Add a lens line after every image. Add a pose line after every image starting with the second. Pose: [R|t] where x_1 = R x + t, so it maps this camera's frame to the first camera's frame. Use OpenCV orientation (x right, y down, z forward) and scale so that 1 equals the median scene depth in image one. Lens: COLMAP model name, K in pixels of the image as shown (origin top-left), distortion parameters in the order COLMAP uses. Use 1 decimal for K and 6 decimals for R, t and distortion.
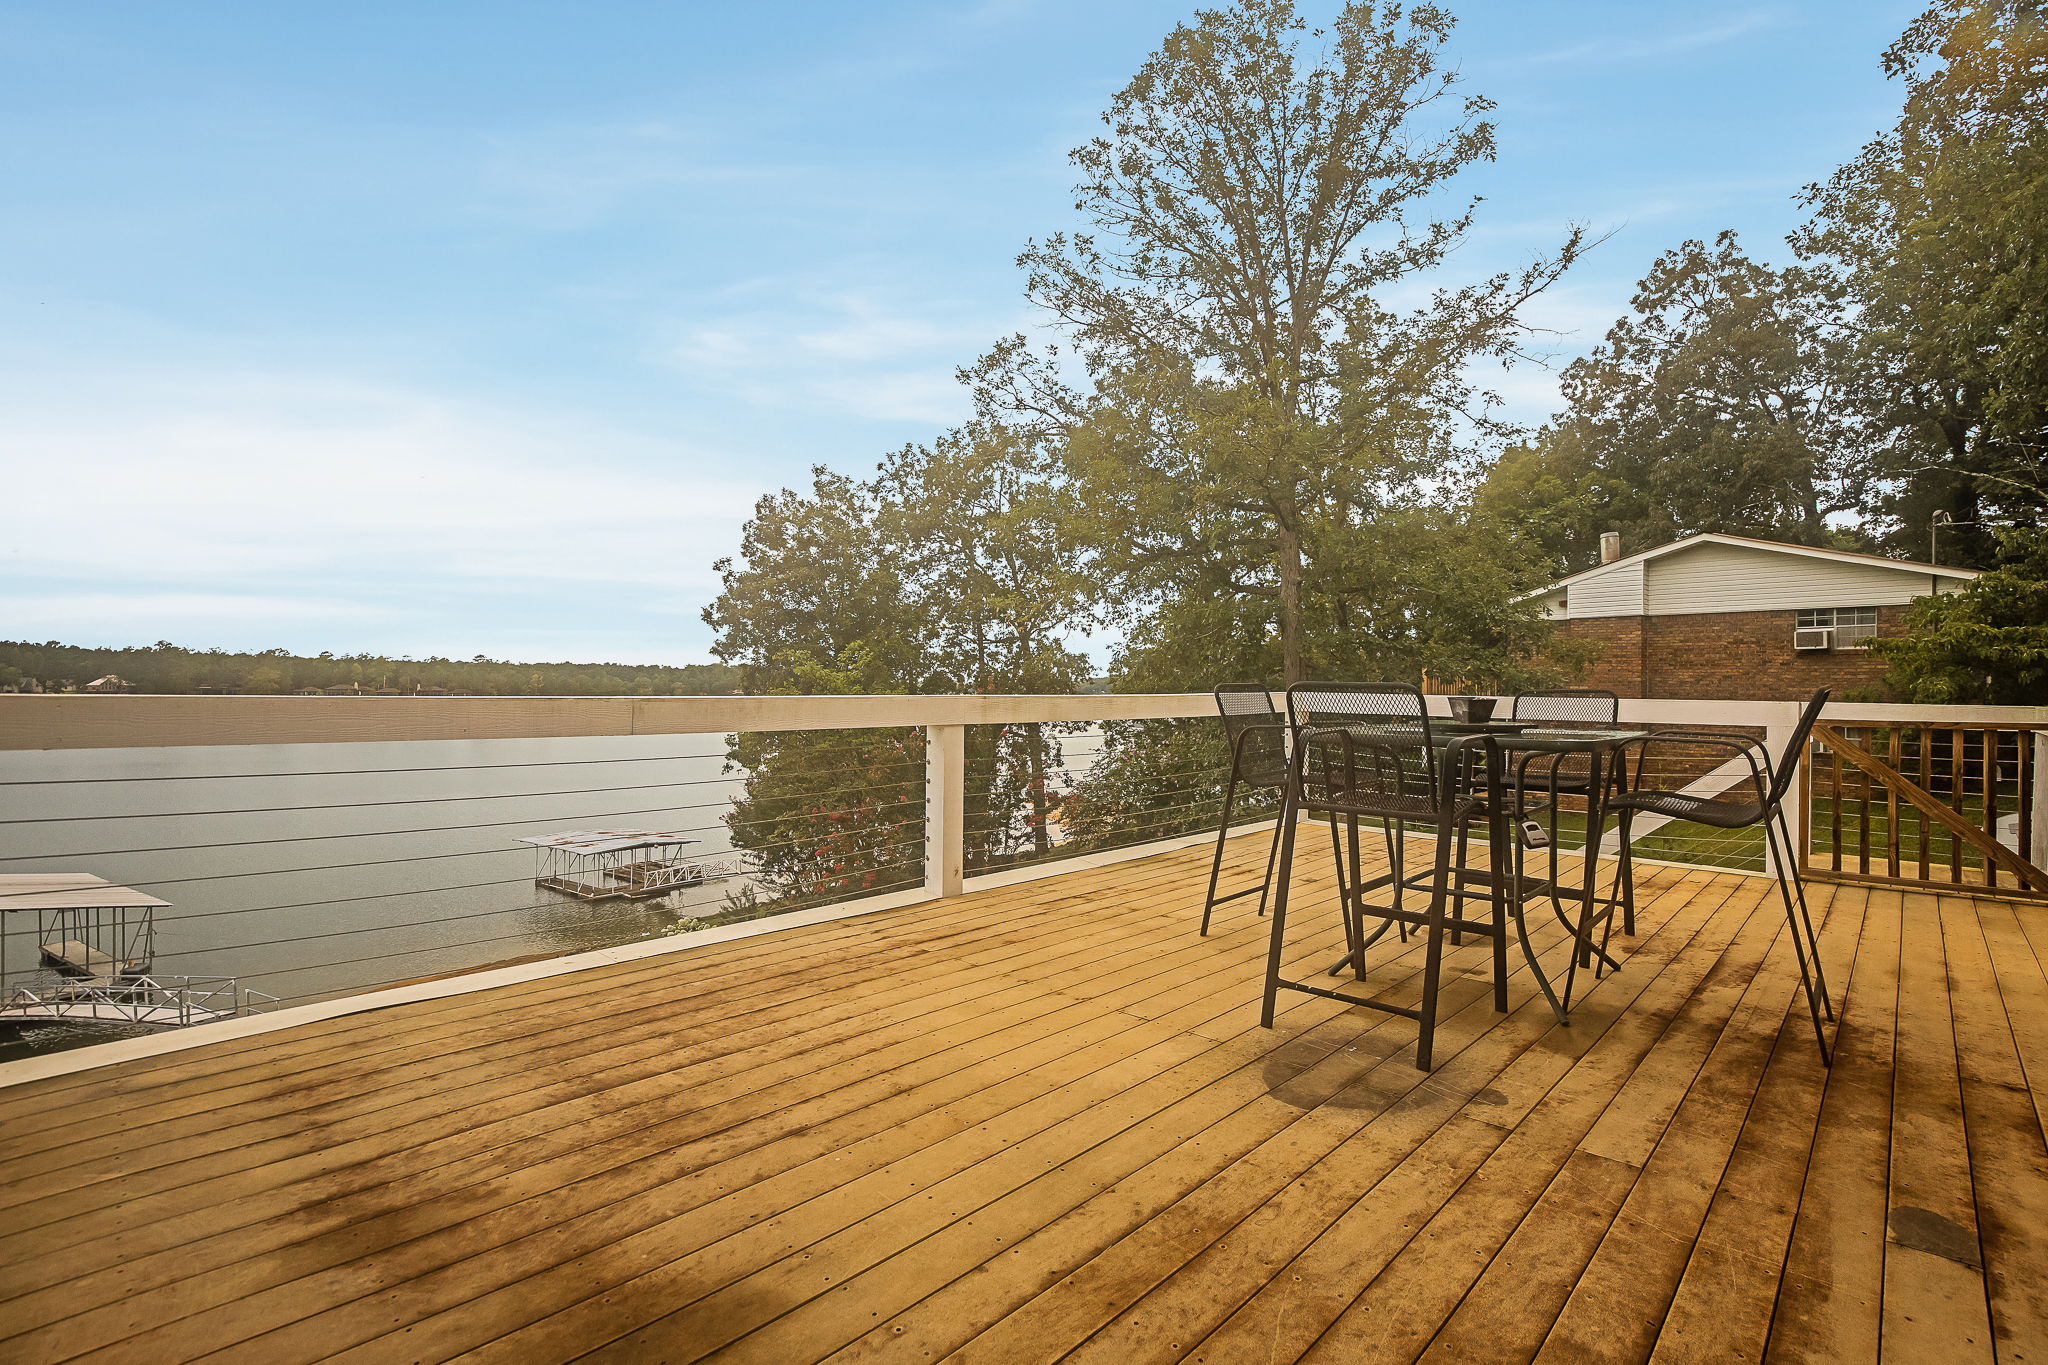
lens RADIAL K [[980.2, 0, 1025.7], [0, 980.2, 678.4], [0, 0, 1]] dist [-0.026857, 0.001122]
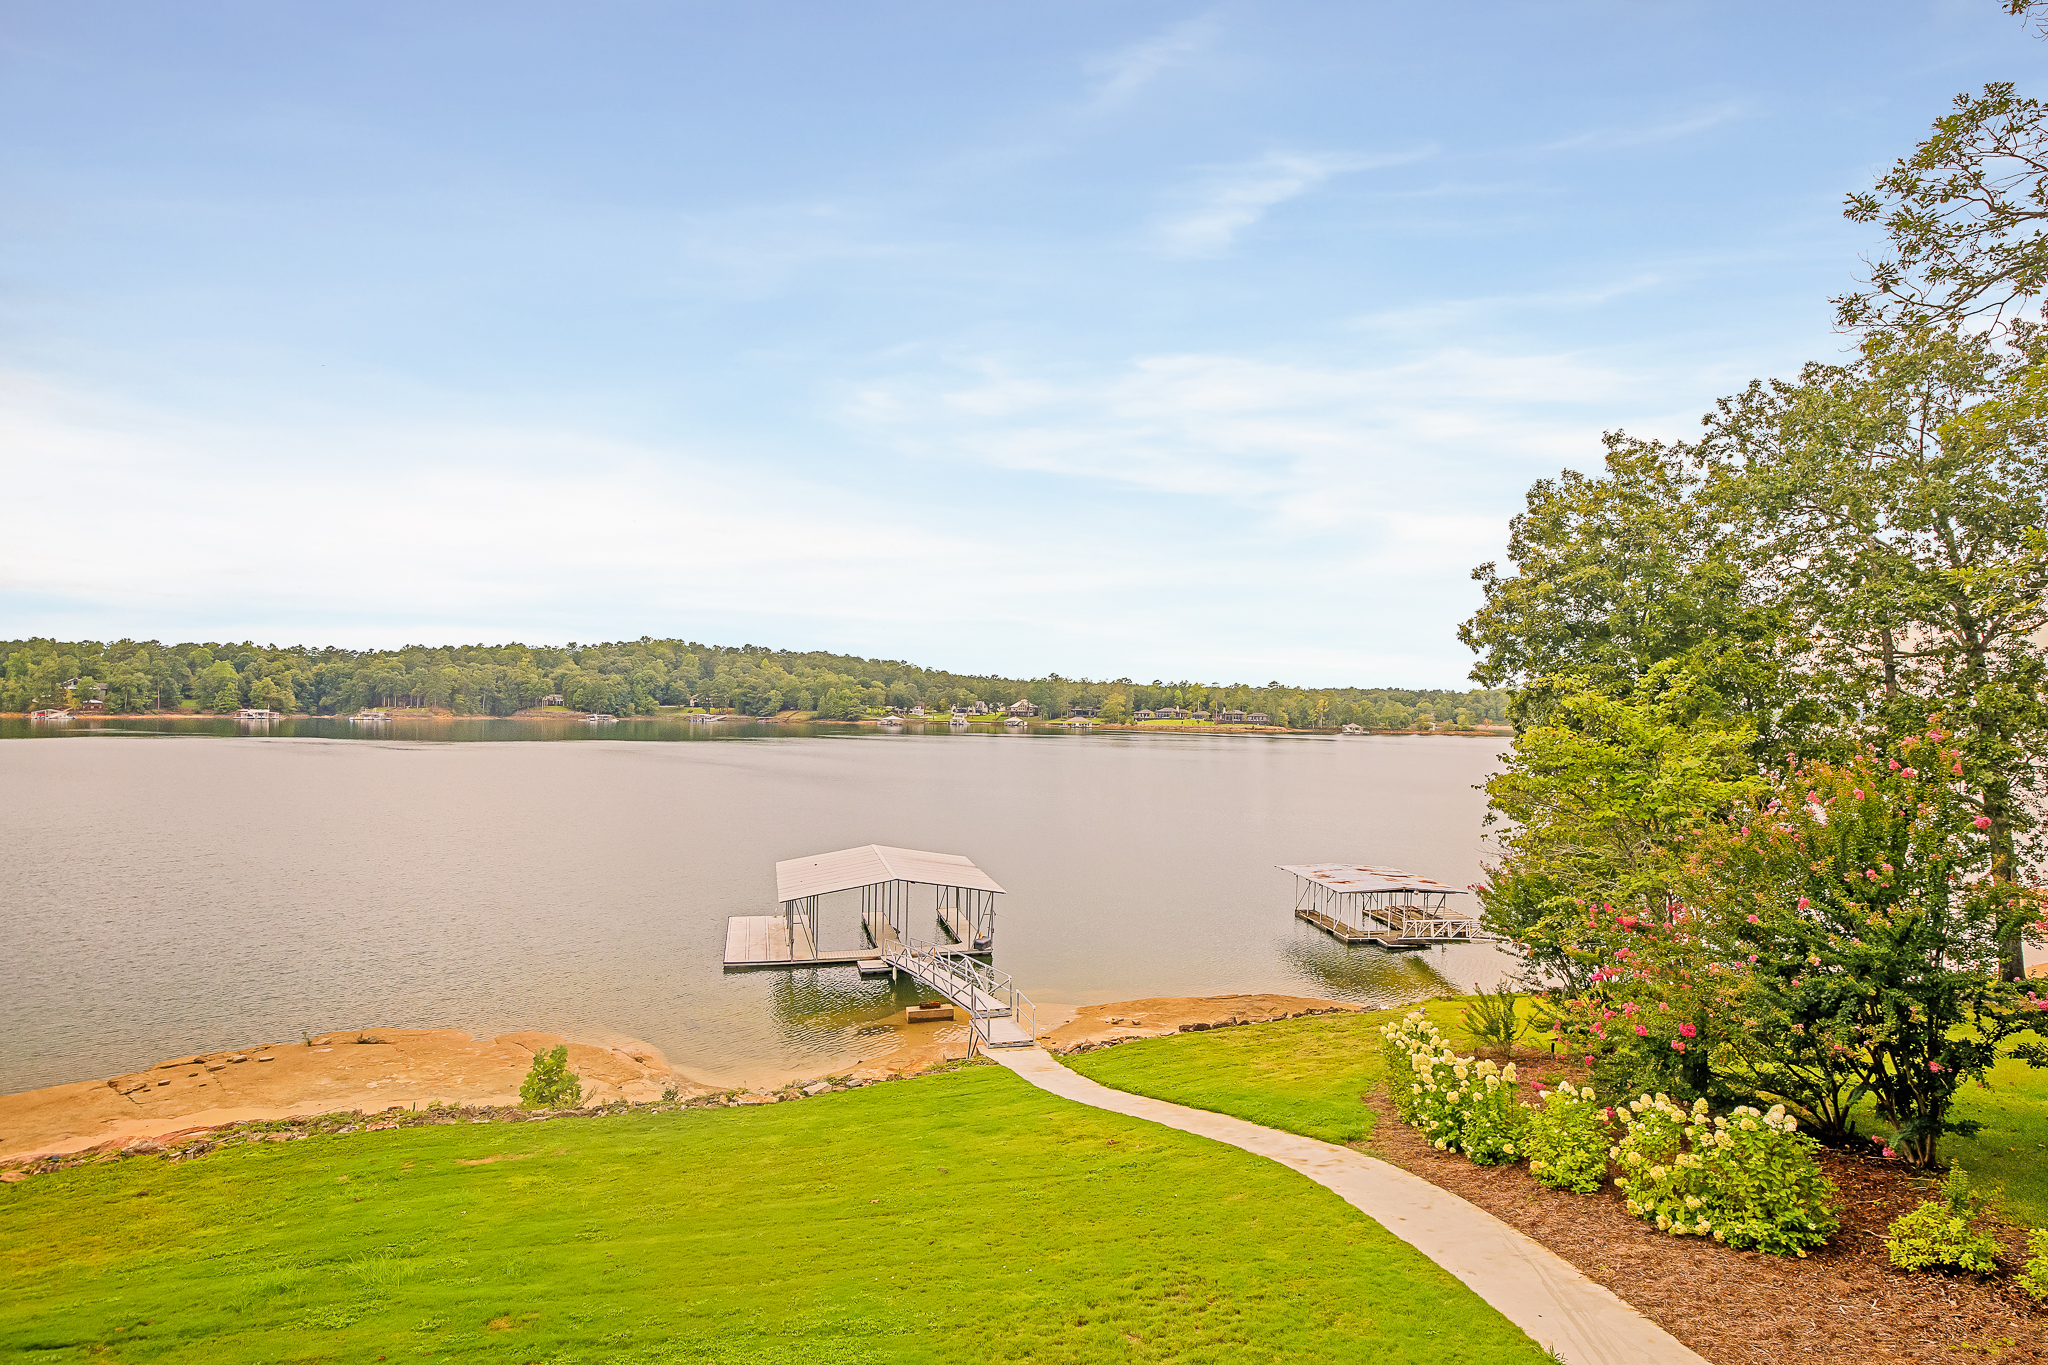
lens RADIAL K [[980.2, 0, 1027.3], [0, 980.2, 691.1], [0, 0, 1]] dist [-0.026857, 0.001122]
pose [[0.721546, -0.005194, -0.692347, -0.017246], [-0.002857, 0.999941, -0.010480, -0.004938], [0.692360, 0.009540, 0.721489, 0.131082]]
